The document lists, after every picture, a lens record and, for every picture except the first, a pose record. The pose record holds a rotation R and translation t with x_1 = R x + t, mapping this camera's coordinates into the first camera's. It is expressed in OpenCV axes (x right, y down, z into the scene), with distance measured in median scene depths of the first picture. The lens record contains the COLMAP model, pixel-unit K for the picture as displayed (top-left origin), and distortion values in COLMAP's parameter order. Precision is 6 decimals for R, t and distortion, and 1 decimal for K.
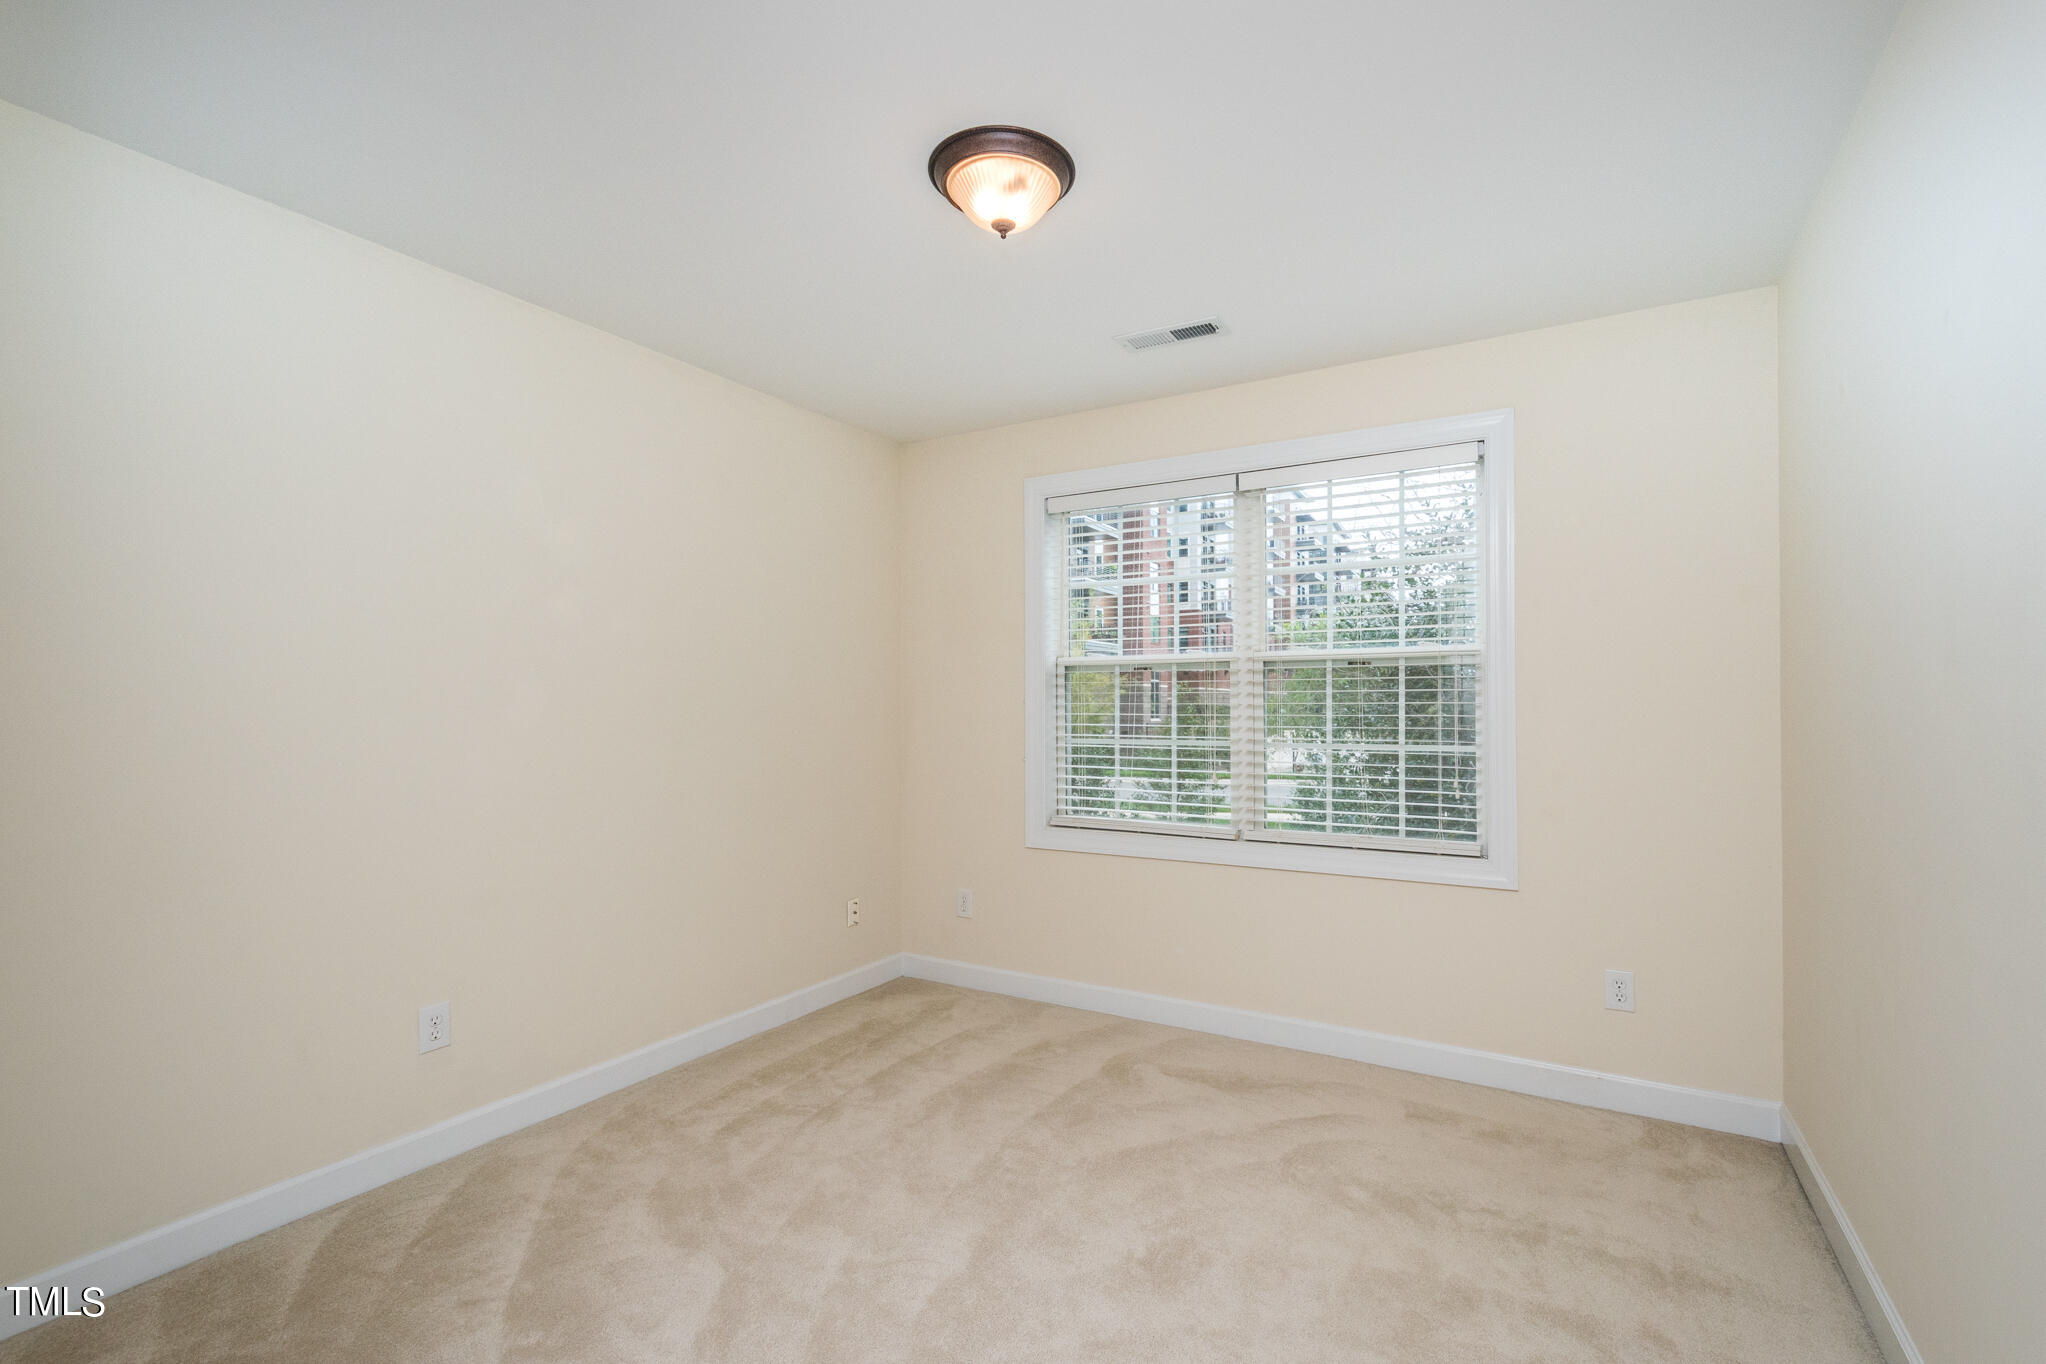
lens RADIAL K [[905.4, 0, 1042.1], [0, 905.4, 689.1], [0, 0, 1]] dist [0.003673, -0.000094]
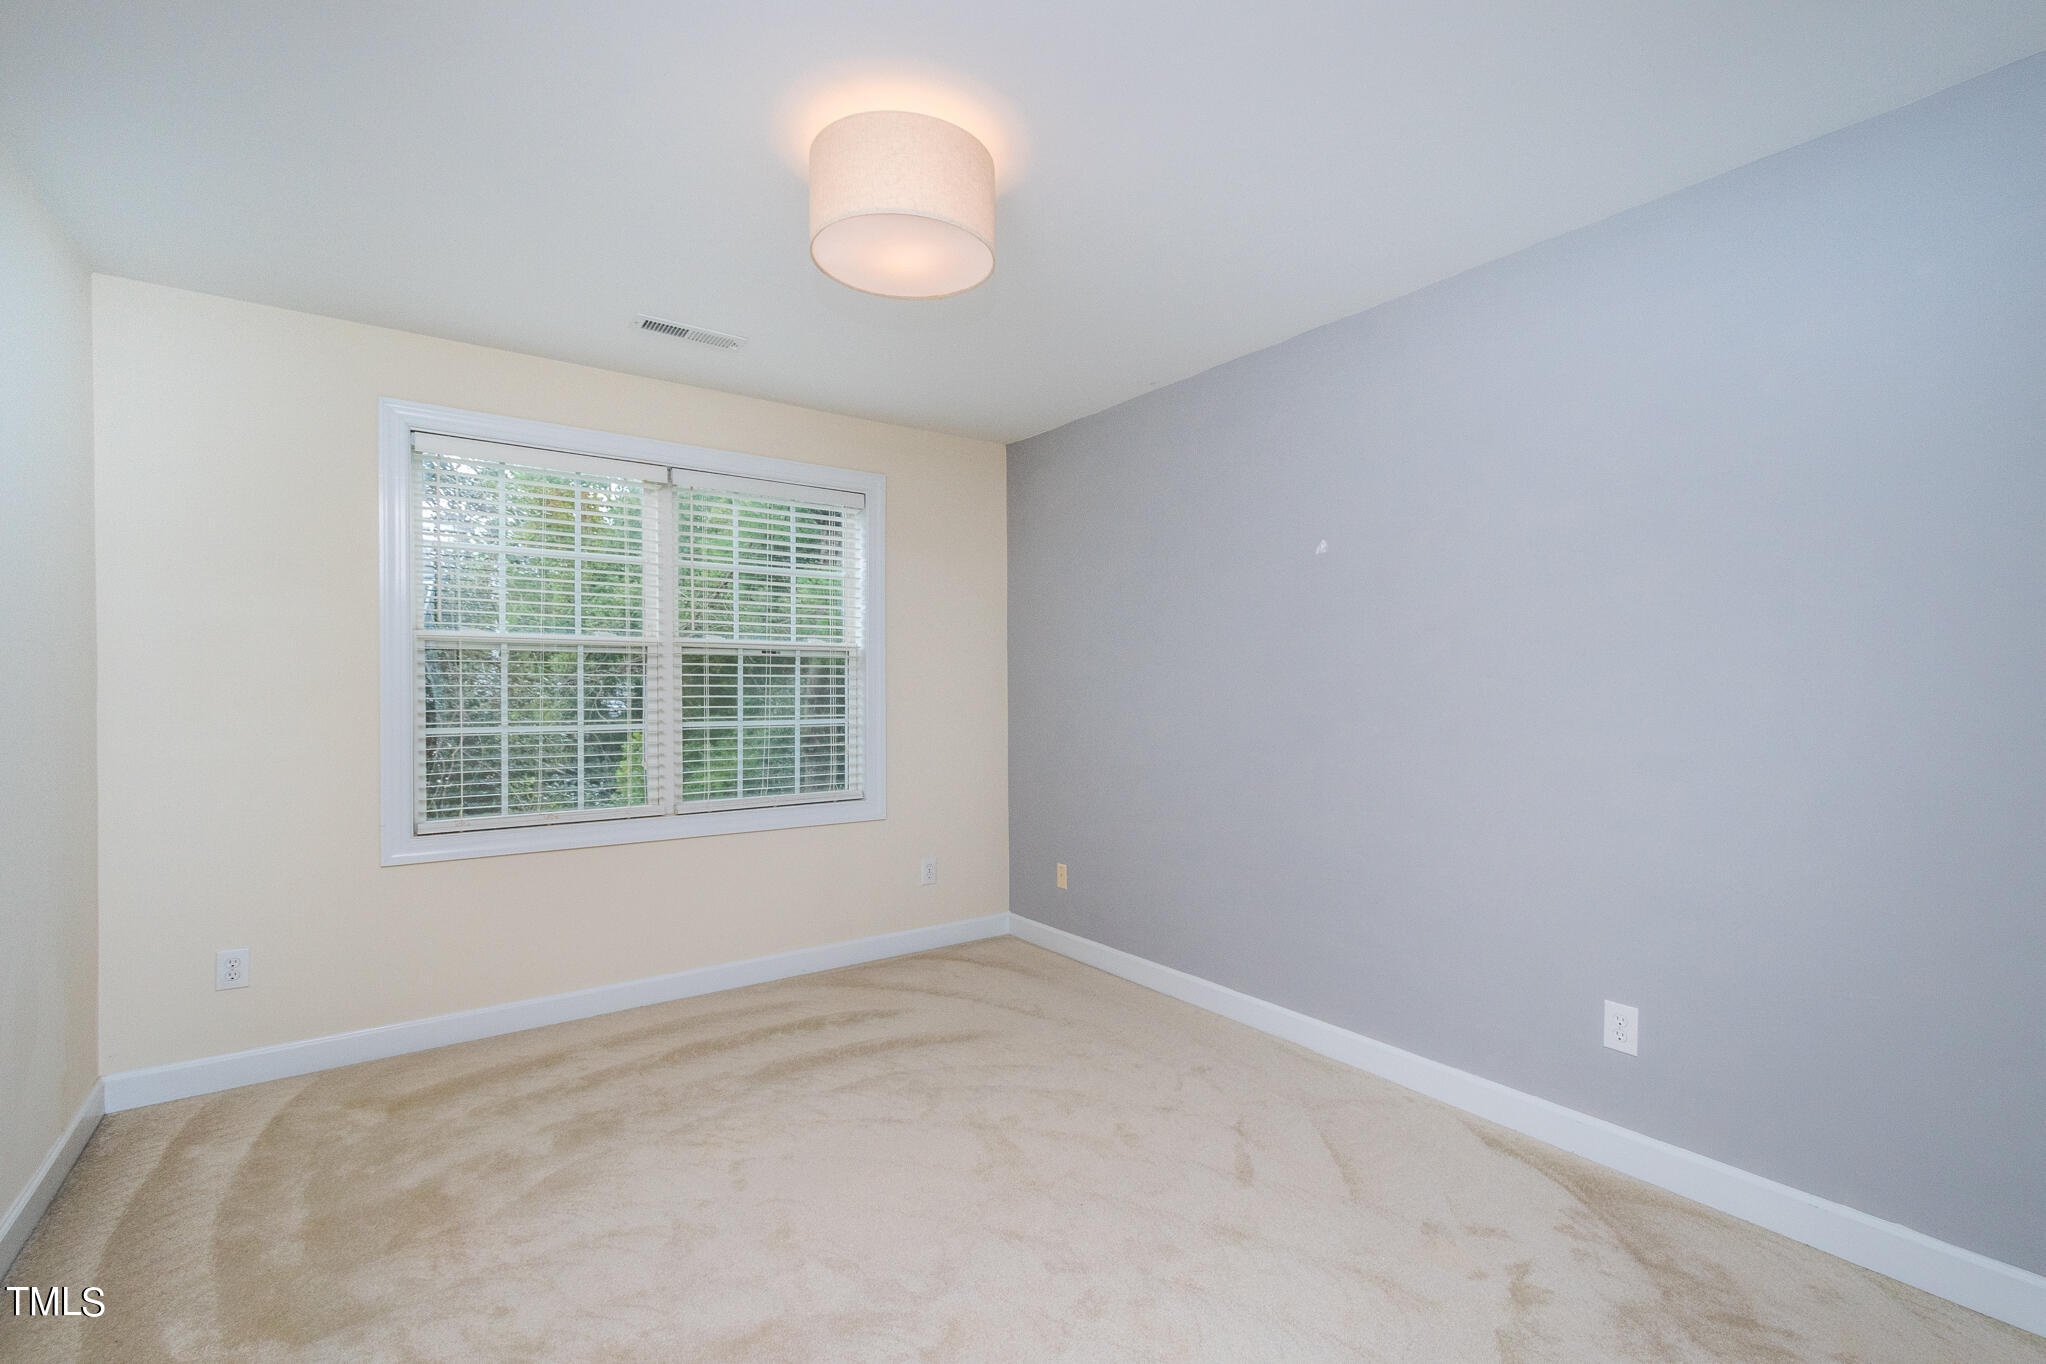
lens RADIAL K [[764.0, 0, 1022.4], [0, 764.0, 690.3], [0, 0, 1]] dist [0.000276, -0.000038]
pose [[0.487737, -0.002564, 0.872987, -0.308223], [-0.015329, 0.999816, 0.011501, 0.003562], [-0.872856, -0.018992, 0.487608, 0.177790]]
